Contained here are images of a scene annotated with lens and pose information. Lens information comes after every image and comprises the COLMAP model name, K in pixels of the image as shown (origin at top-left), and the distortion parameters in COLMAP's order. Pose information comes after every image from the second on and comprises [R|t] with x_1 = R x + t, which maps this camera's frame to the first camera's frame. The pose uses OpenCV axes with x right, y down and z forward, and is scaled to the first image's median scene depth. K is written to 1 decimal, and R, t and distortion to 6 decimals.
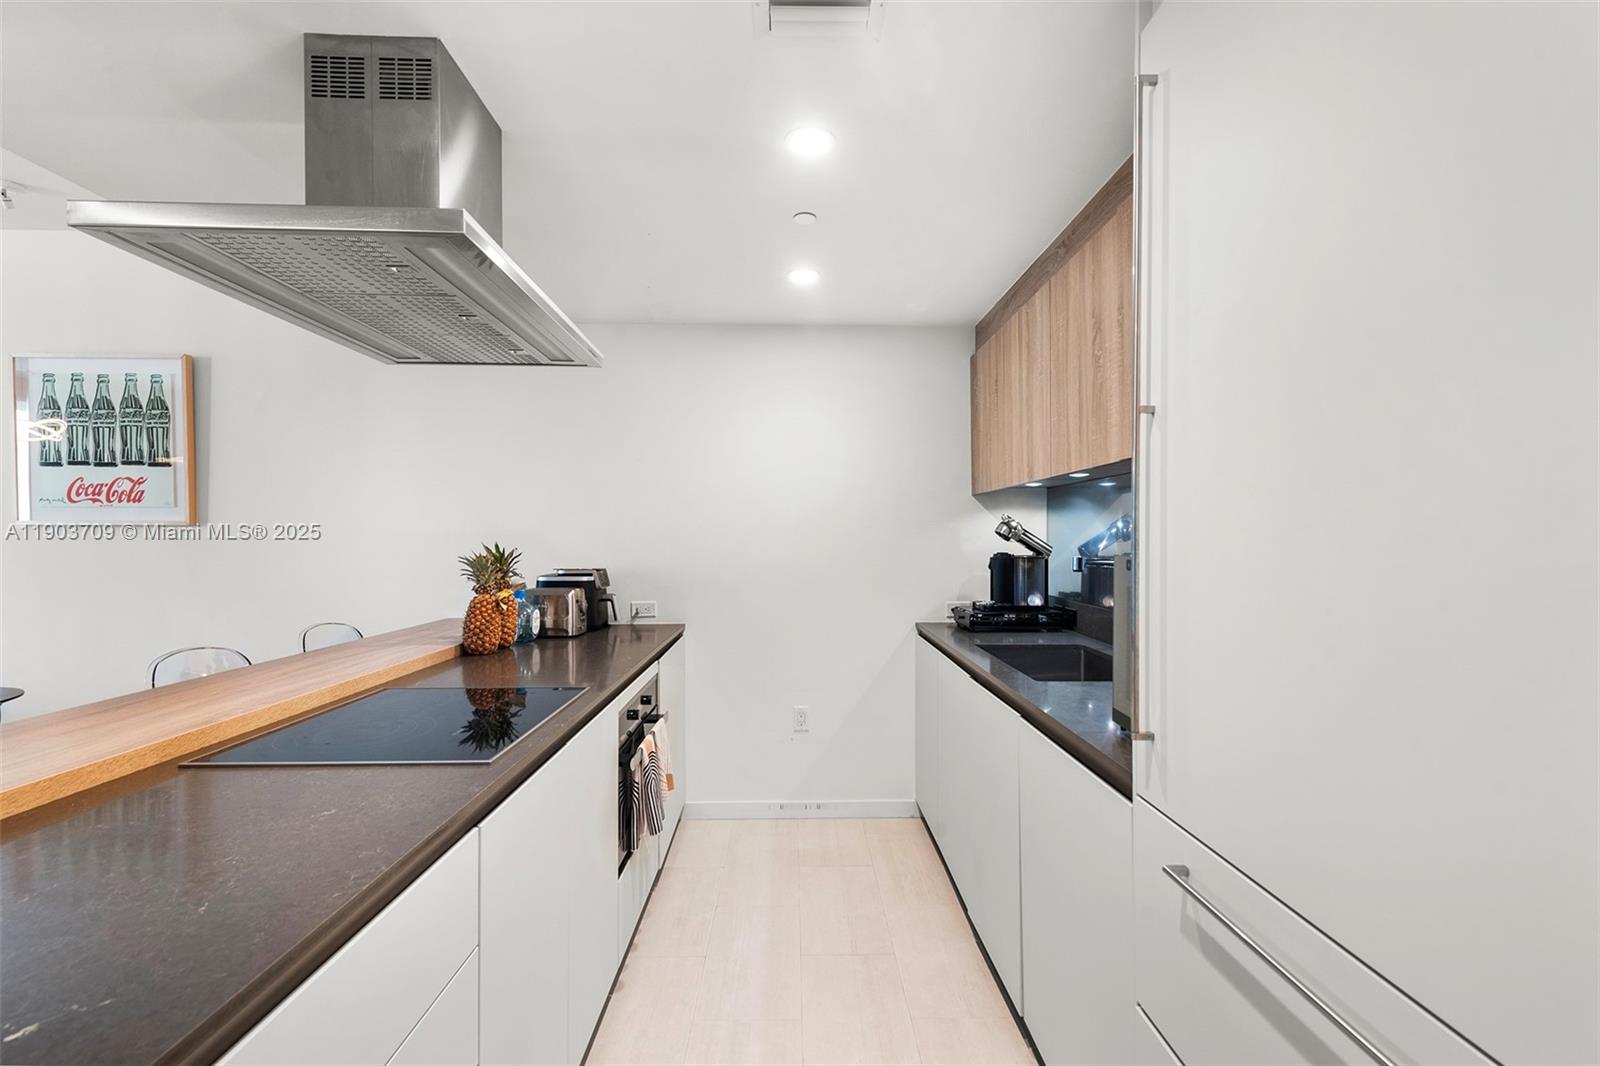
lens RADIAL K [[708.6, 0, 806.2], [0, 708.6, 544.3], [0, 0, 1]] dist [0.013829, -0.000818]
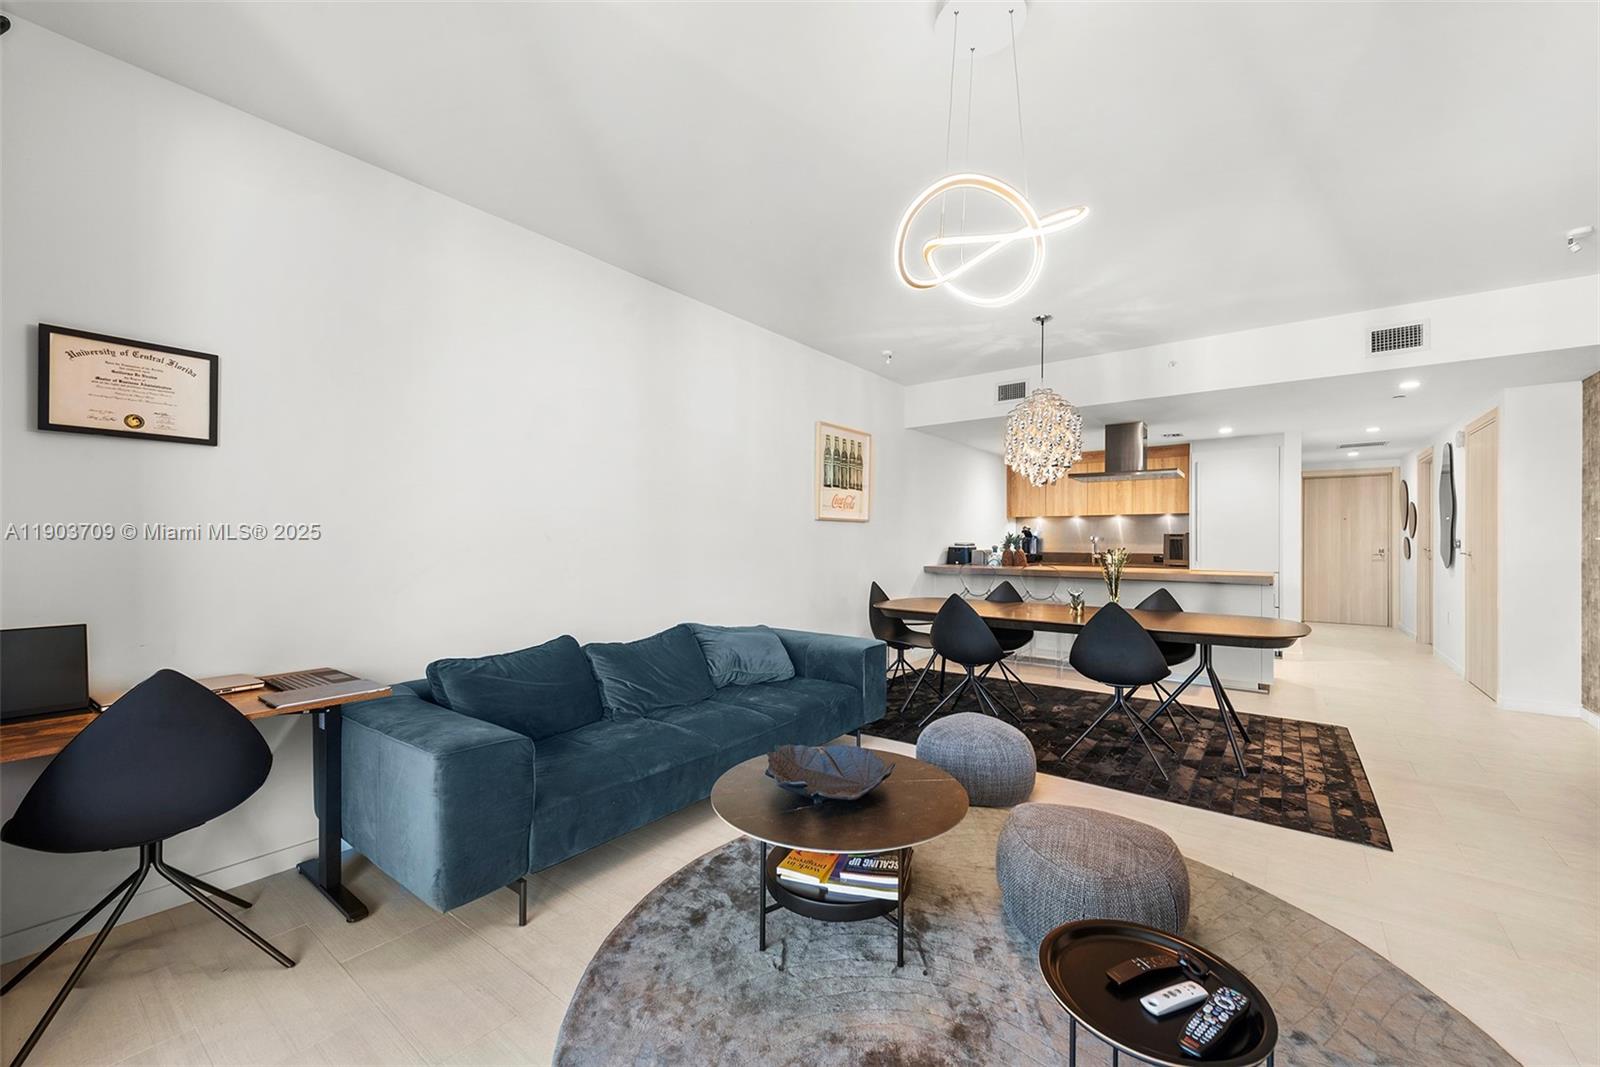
lens RADIAL K [[630.3, 0, 807.8], [0, 630.3, 536.8], [0, 0, 1]] dist [0.013880, -0.004437]
pose [[0.613281, 0.004108, 0.789854, -2.310191], [0.006770, 0.999922, -0.010457, 0.029923], [-0.789836, 0.011761, 0.613206, 0.088738]]
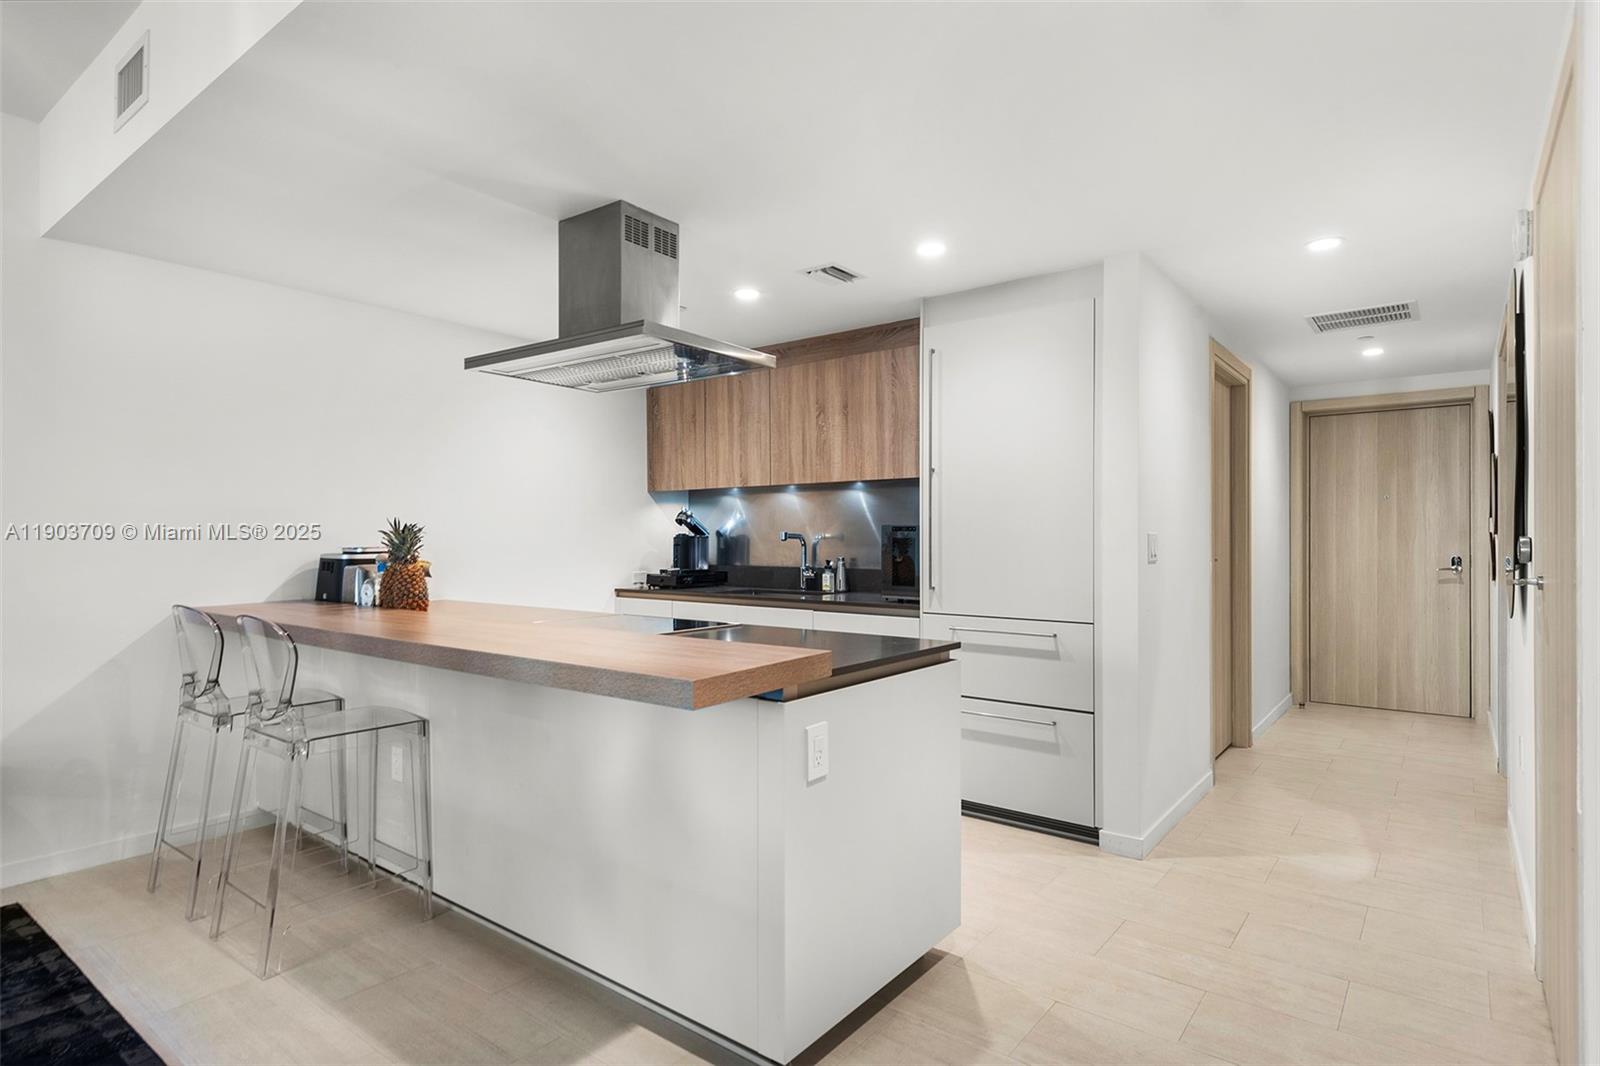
lens RADIAL K [[838.3, 0, 805.6], [0, 838.3, 537.9], [0, 0, 1]] dist [0.012552, -0.000089]
pose [[0.622522, 0.000365, 0.782602, -0.844812], [0.006881, 0.999959, -0.005940, 0.031179], [-0.782572, 0.009083, 0.622494, -0.224361]]
